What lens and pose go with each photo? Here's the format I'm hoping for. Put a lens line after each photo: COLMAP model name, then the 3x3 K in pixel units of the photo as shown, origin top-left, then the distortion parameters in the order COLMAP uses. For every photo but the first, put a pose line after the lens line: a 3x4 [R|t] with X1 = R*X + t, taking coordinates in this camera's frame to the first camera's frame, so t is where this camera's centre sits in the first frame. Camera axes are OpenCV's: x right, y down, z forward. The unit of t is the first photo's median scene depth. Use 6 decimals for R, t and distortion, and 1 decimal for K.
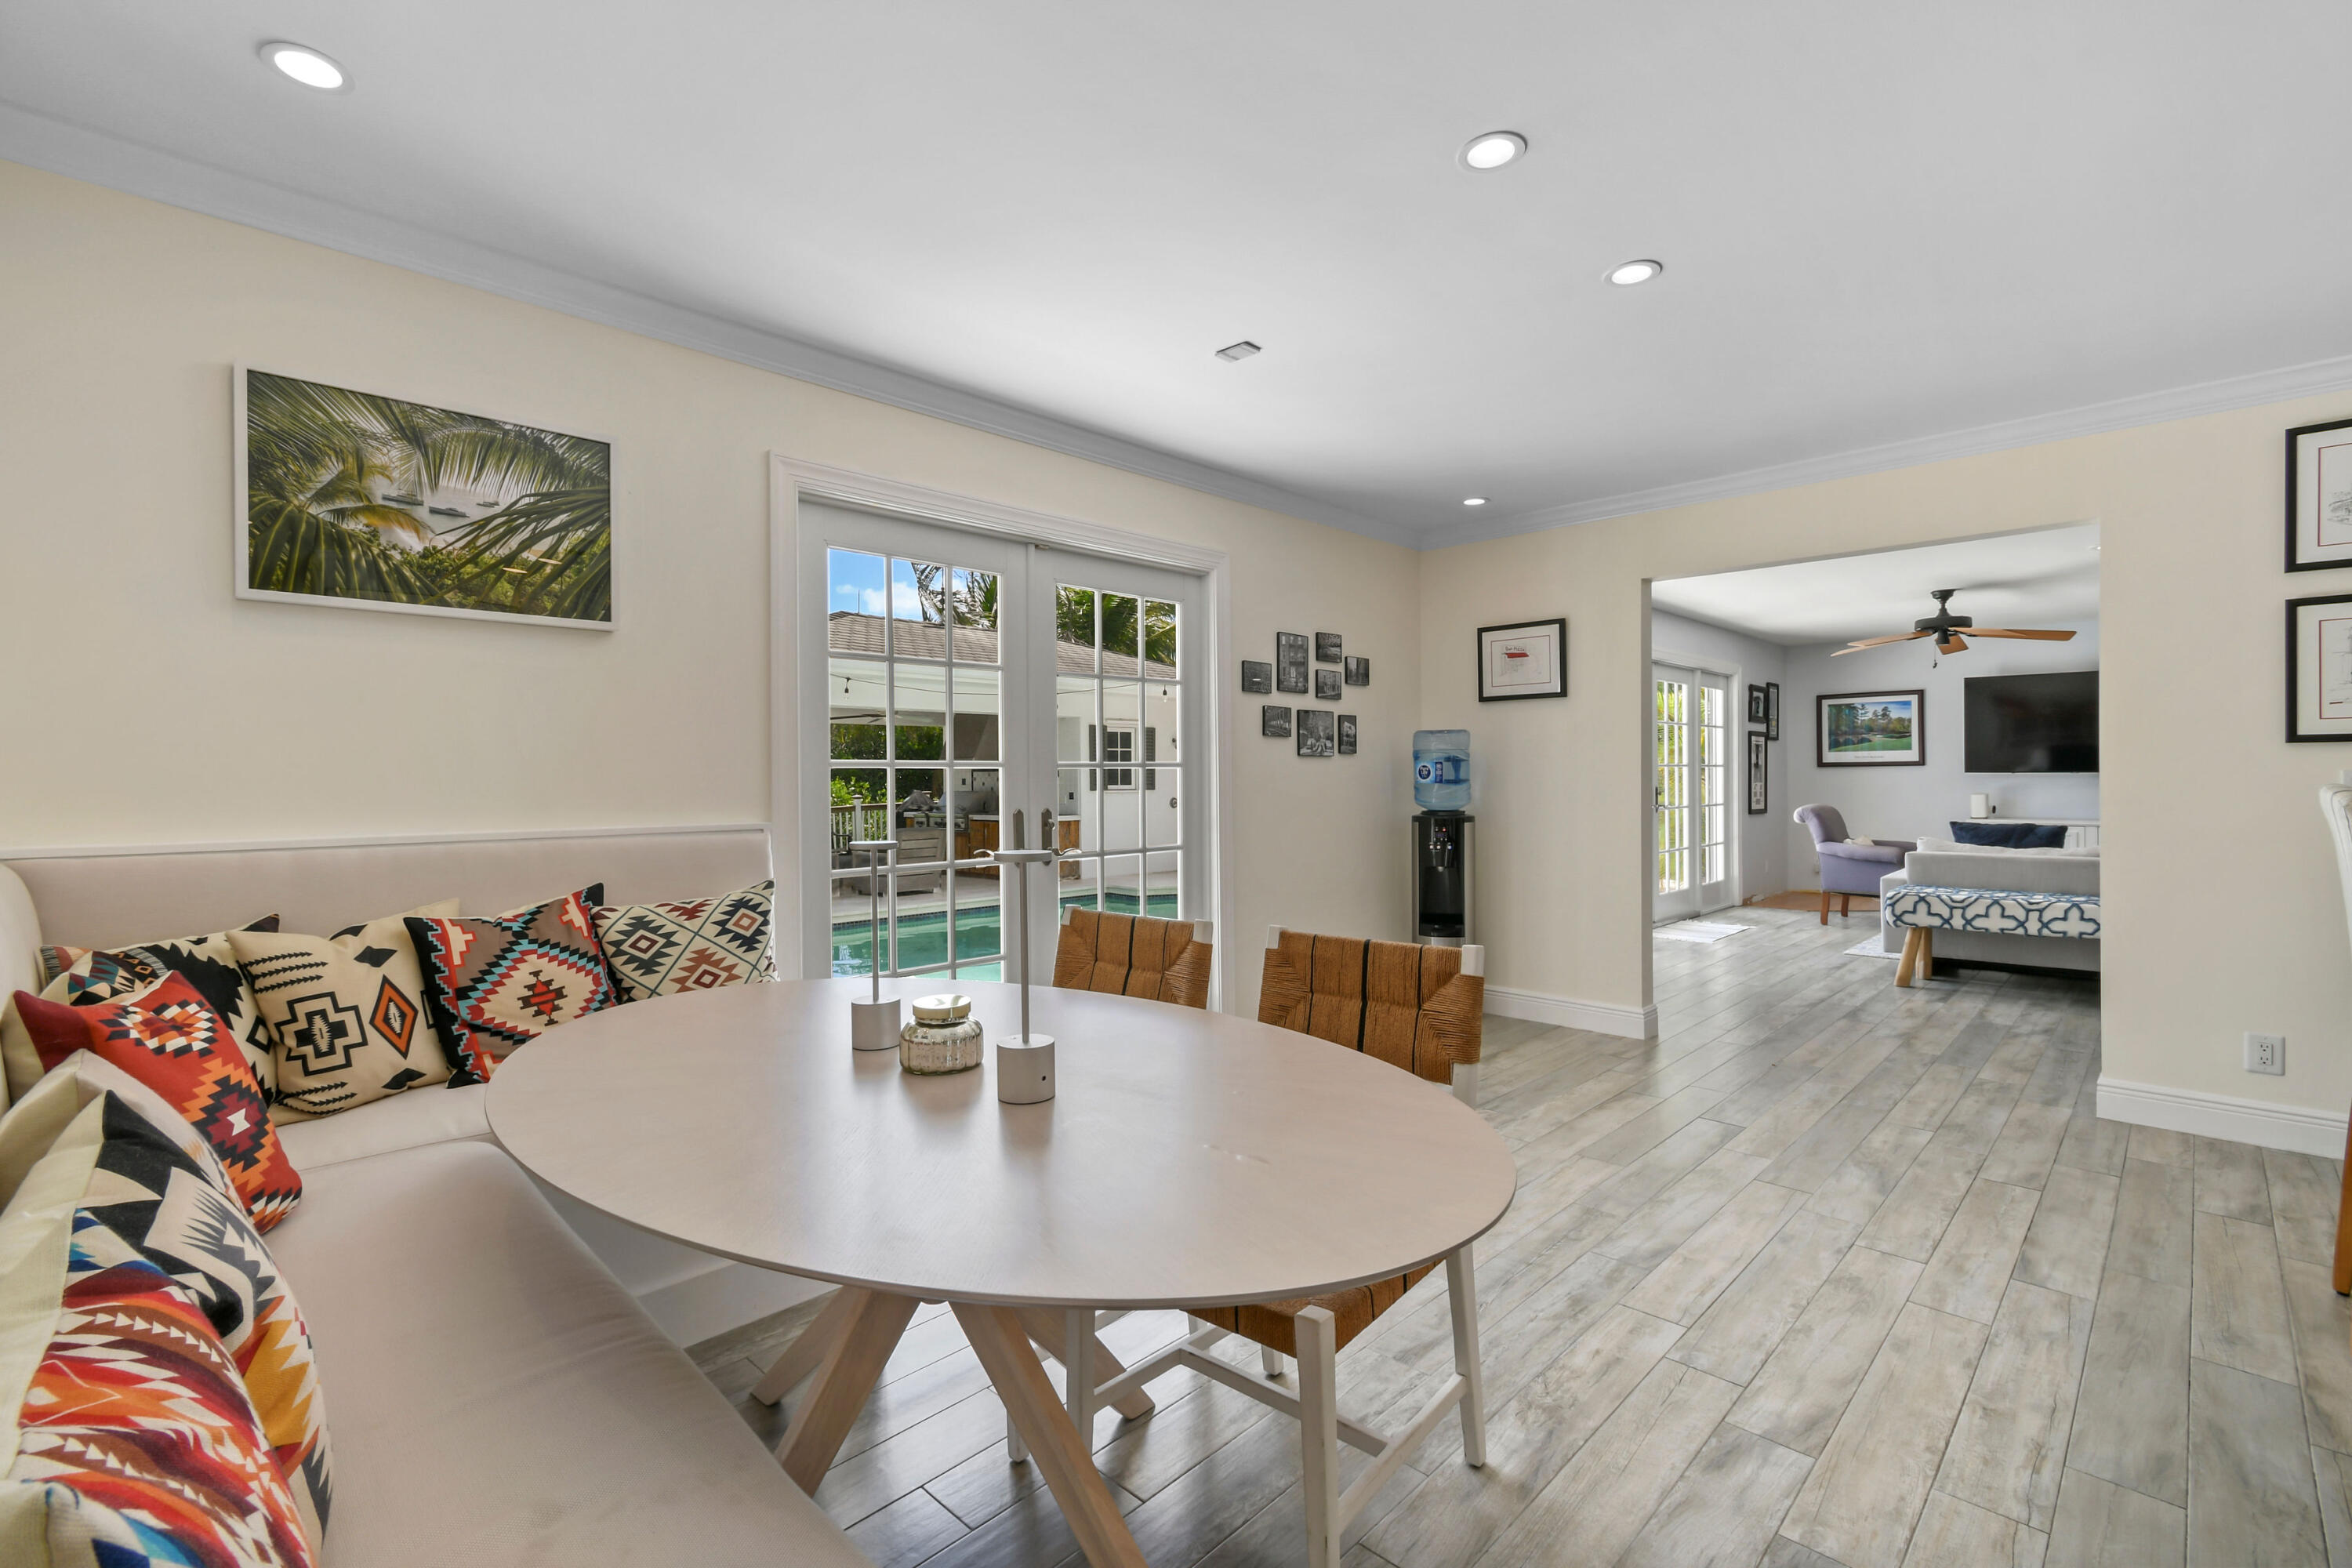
lens RADIAL K [[1040.8, 0, 1180.3], [0, 1040.8, 779.3], [0, 0, 1]] dist [-0.000499, -0.000783]
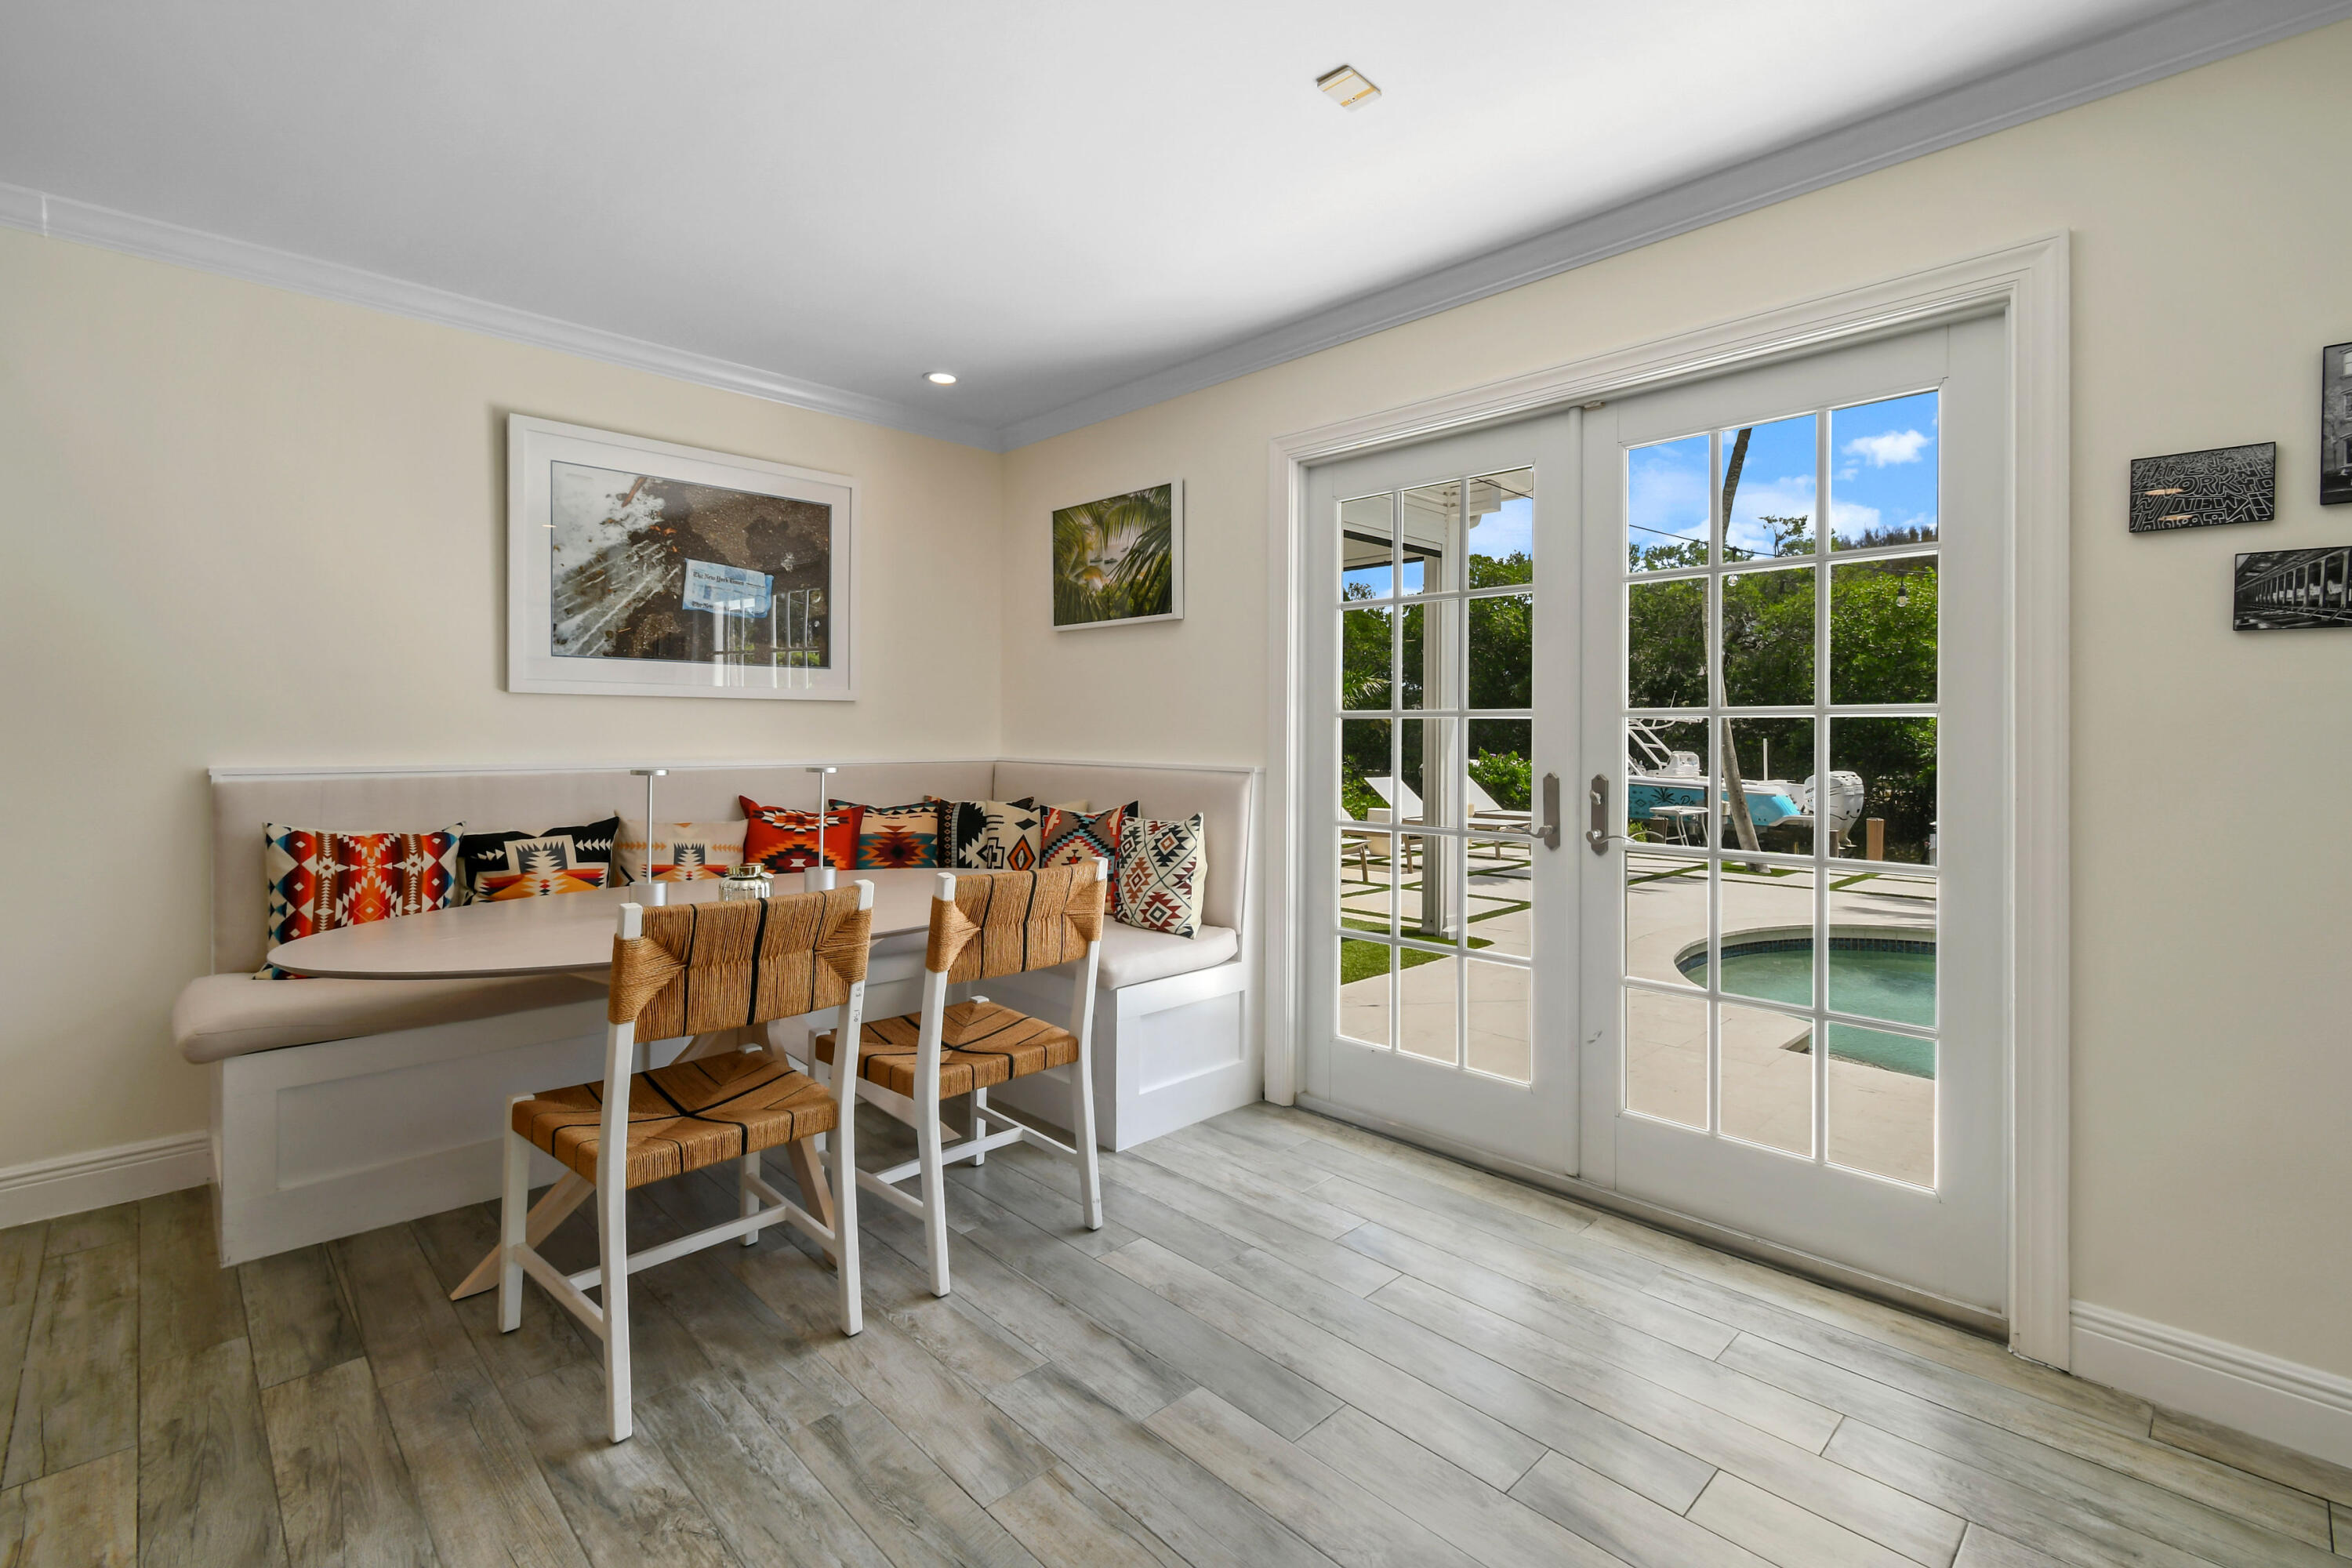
lens RADIAL K [[1049.4, 0, 1176.2], [0, 1049.4, 737.4], [0, 0, 1]] dist [-0.001569, -0.000363]
pose [[-0.024930, 0.013228, -0.999602, 0.878303], [-0.007567, 0.999881, 0.013421, -0.006487], [0.999661, 0.007899, -0.024827, 1.093303]]
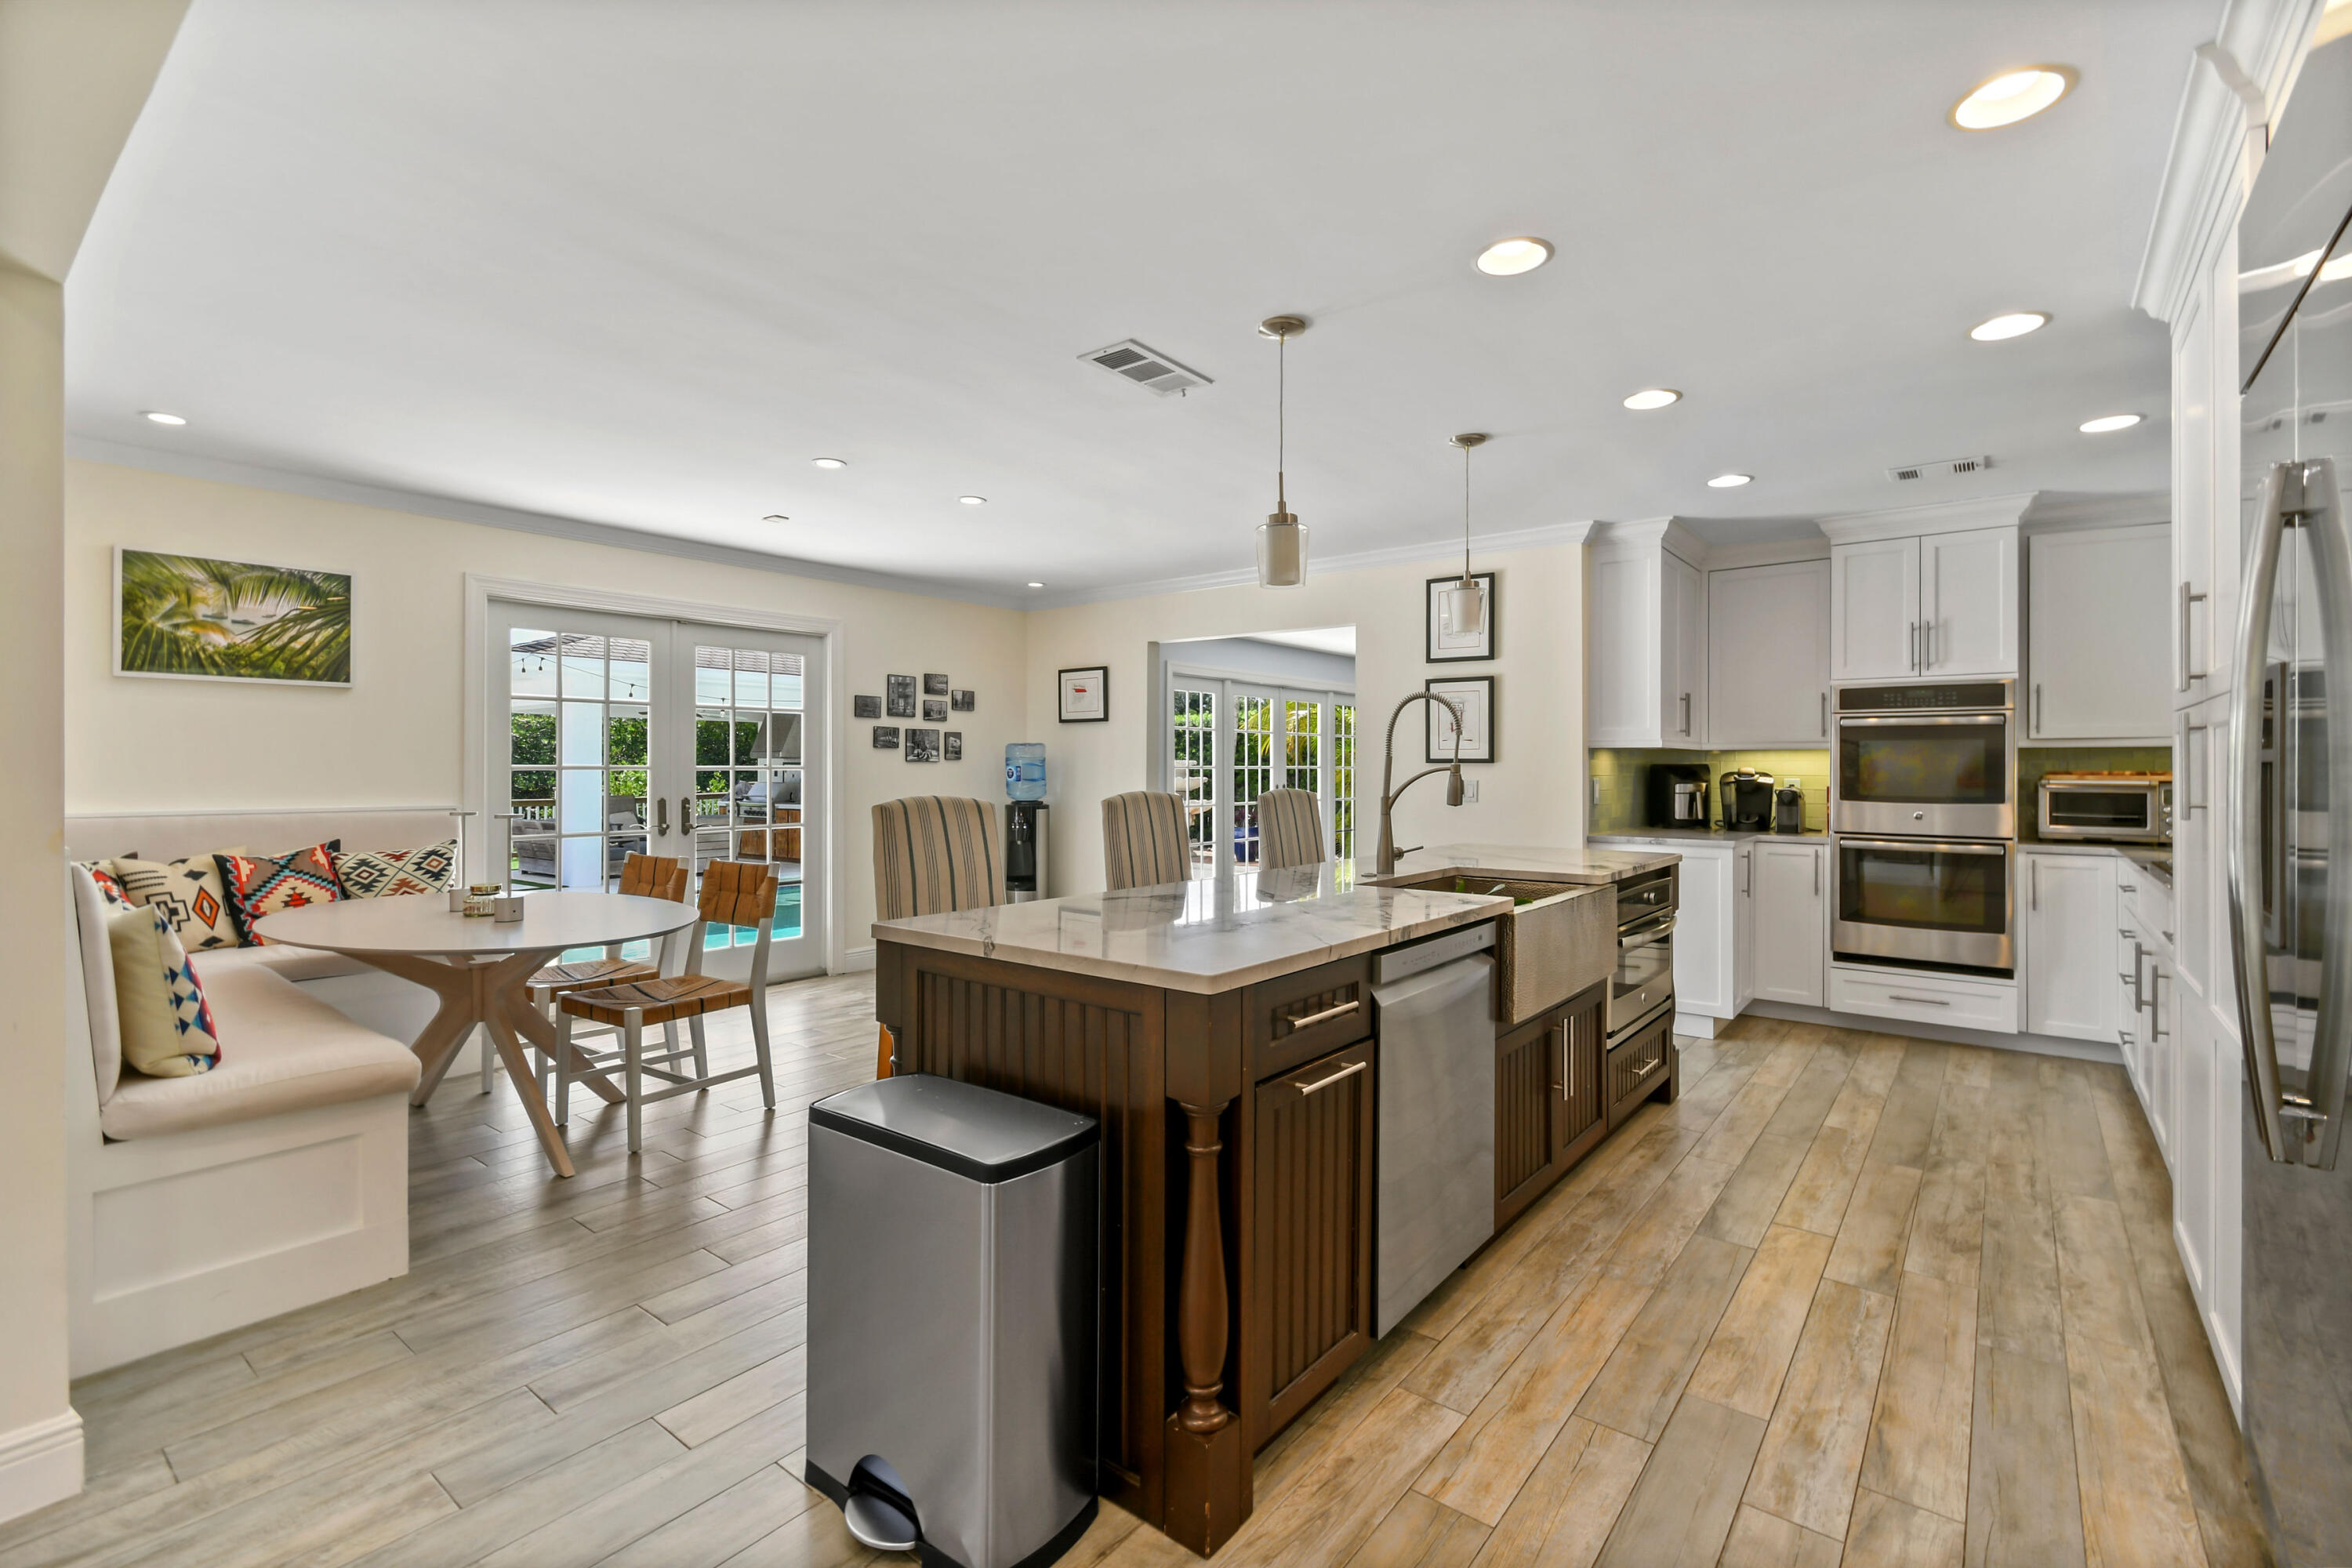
lens RADIAL K [[1057.0, 0, 1198.1], [0, 1057.0, 764.0], [0, 0, 1]] dist [0.001941, -0.004758]
pose [[0.993106, 0.009852, 0.116802, 0.633743], [-0.009029, 0.999931, -0.007571, -0.022003], [-0.116868, 0.006464, 0.993126, -0.876109]]
